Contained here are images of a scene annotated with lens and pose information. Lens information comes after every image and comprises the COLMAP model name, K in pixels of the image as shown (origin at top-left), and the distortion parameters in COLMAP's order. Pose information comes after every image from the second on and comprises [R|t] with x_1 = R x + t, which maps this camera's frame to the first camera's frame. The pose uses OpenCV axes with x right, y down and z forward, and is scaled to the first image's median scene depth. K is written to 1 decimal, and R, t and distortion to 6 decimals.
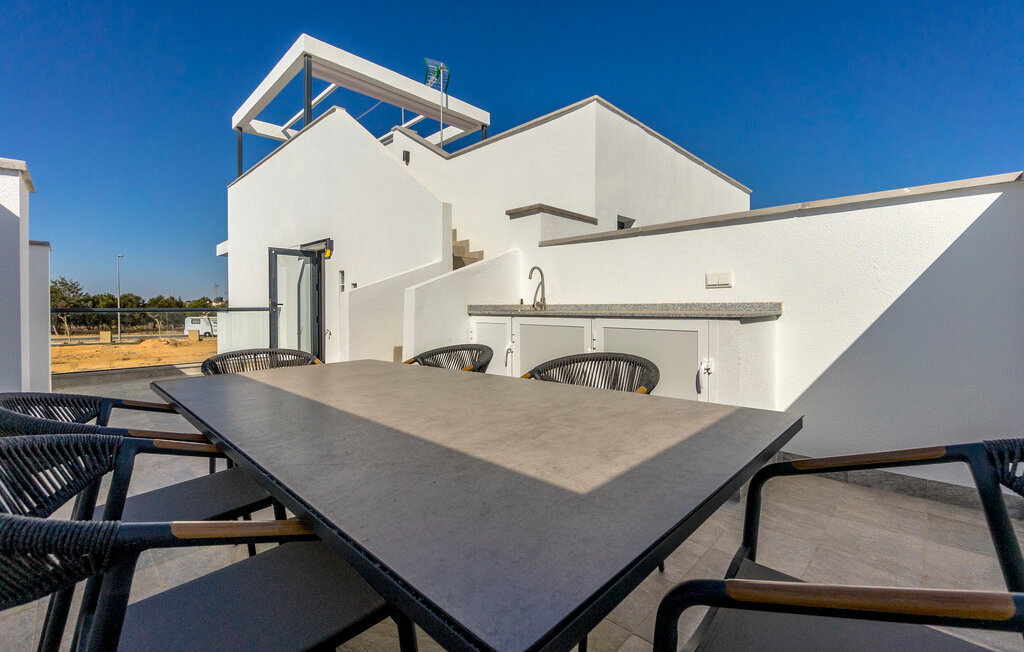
lens RADIAL K [[438.8, 0, 514.2], [0, 438.8, 317.3], [0, 0, 1]] dist [-0.004337, 0.000736]
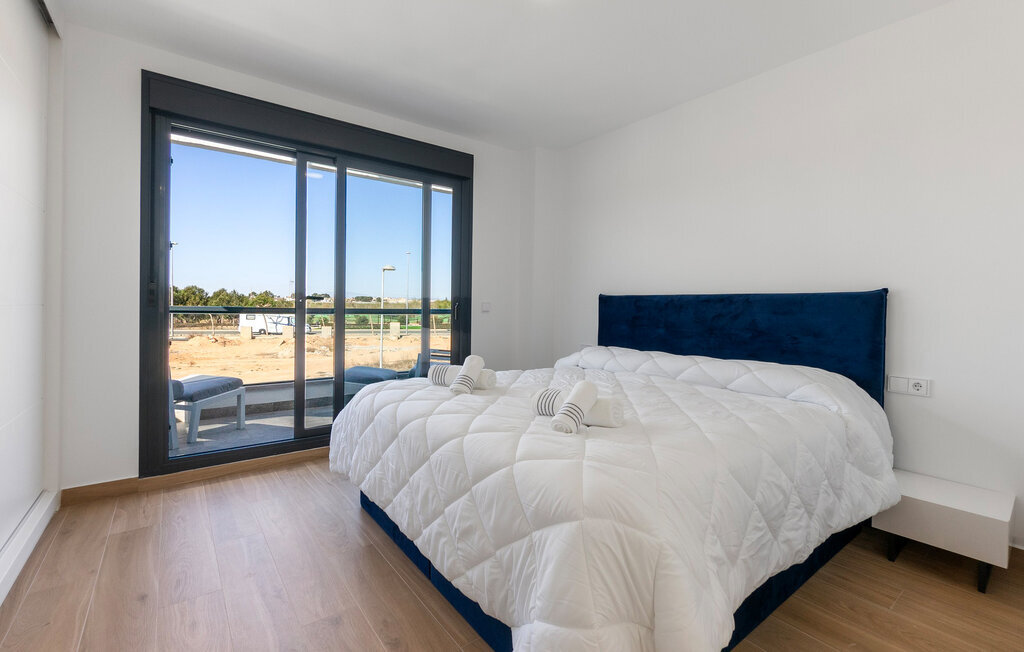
lens RADIAL K [[438.8, 0, 512.1], [0, 438.8, 317.5], [0, 0, 1]] dist [-0.004337, 0.000736]
pose [[0.990294, 0.023040, -0.137062, -0.071849], [-0.023241, 0.999730, 0.000137, -0.001884], [0.137028, 0.003049, 0.990562, 0.183689]]
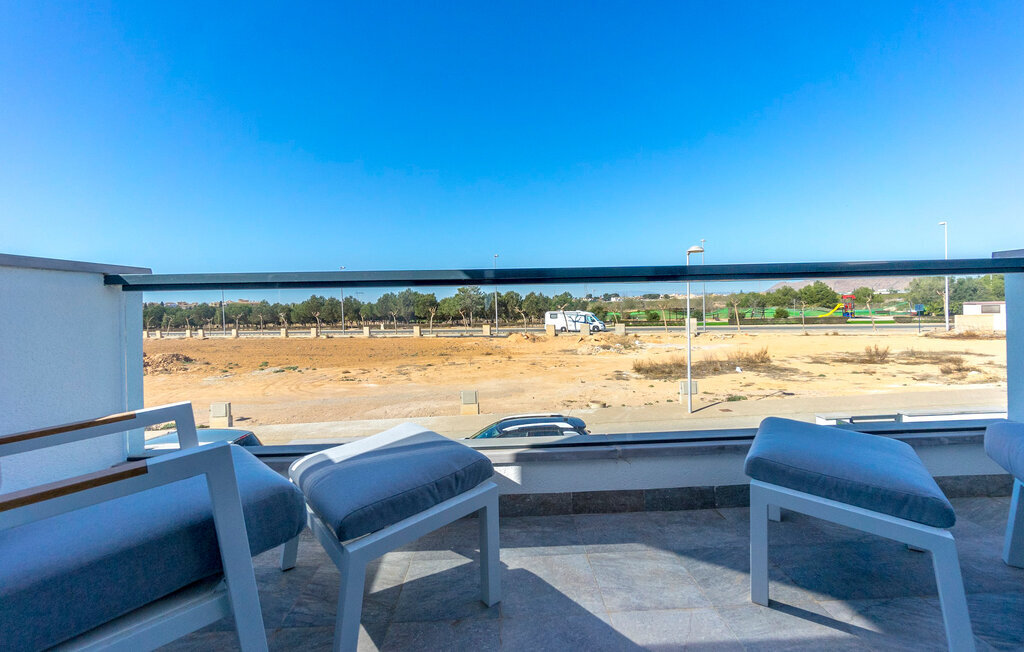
lens RADIAL K [[438.8, 0, 520.3], [0, 438.8, 315.9], [0, 0, 1]] dist [-0.004337, 0.000736]
pose [[0.729137, 0.000743, -0.684367, -0.107745], [0.006120, 0.999952, 0.007606, 0.001529], [0.684341, -0.009734, 0.729098, 0.231786]]
